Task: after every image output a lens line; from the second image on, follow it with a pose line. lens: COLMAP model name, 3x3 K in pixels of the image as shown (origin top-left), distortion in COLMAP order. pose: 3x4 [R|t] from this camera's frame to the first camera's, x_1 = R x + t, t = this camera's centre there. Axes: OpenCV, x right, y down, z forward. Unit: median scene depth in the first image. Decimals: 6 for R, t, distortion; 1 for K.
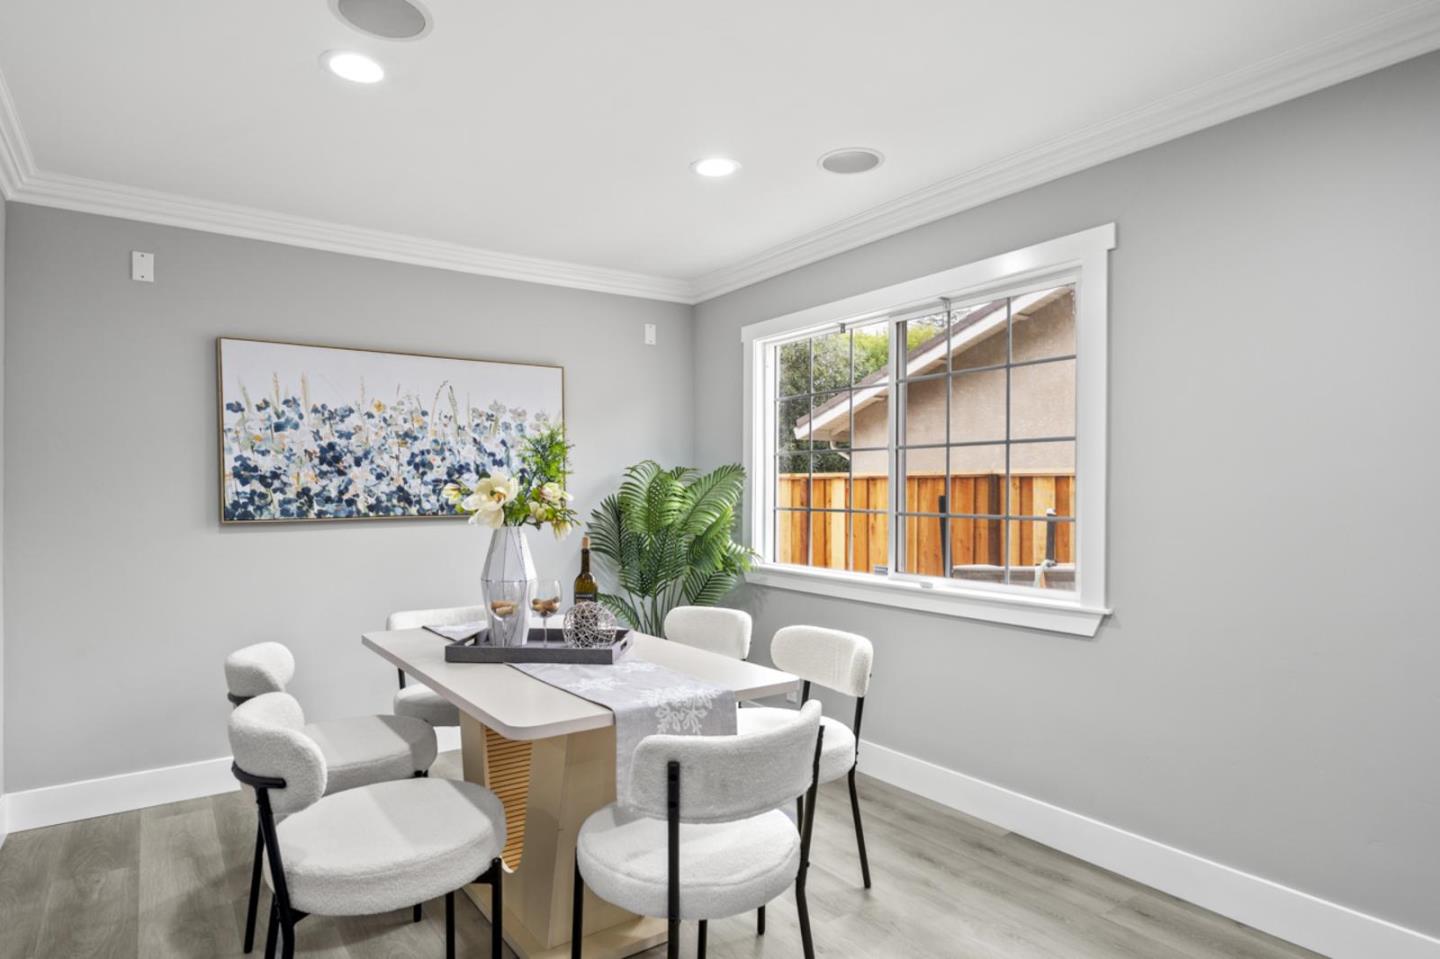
lens RADIAL K [[803.4, 0, 720.0], [0, 803.4, 479.5], [0, 0, 1]] dist [-0.001231, -0.000021]
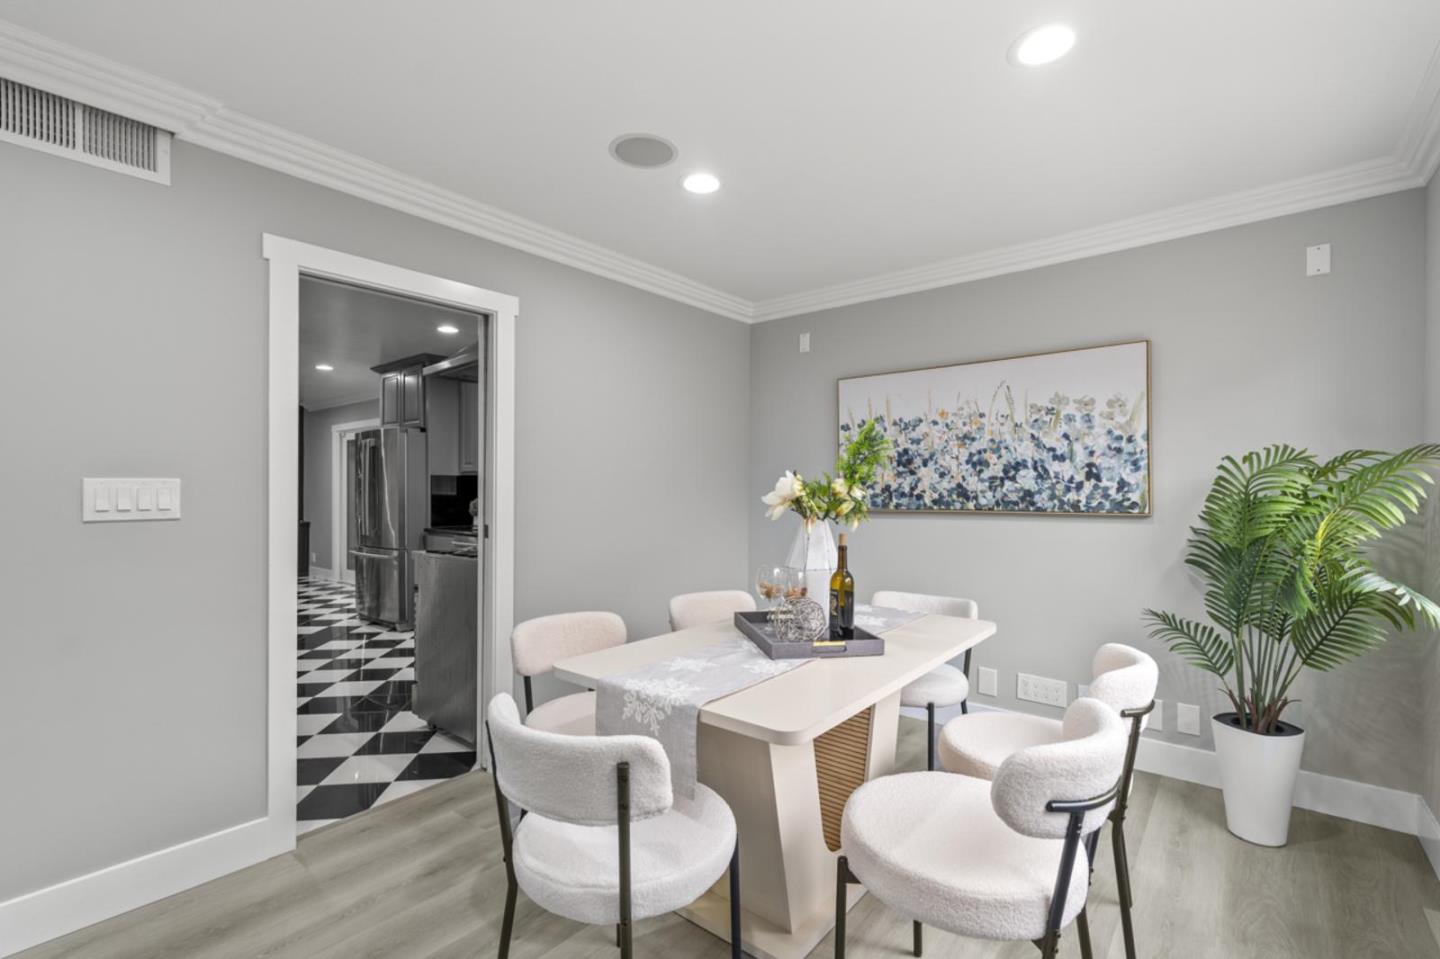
lens RADIAL K [[653.2, 0, 718.2], [0, 653.2, 483.9], [0, 0, 1]] dist [-0.003562, -0.000287]
pose [[0.264648, -0.005425, -0.964330, 0.387559], [0.014541, 0.999893, -0.001635, 0.005797], [0.964235, -0.013589, 0.264699, 0.436135]]
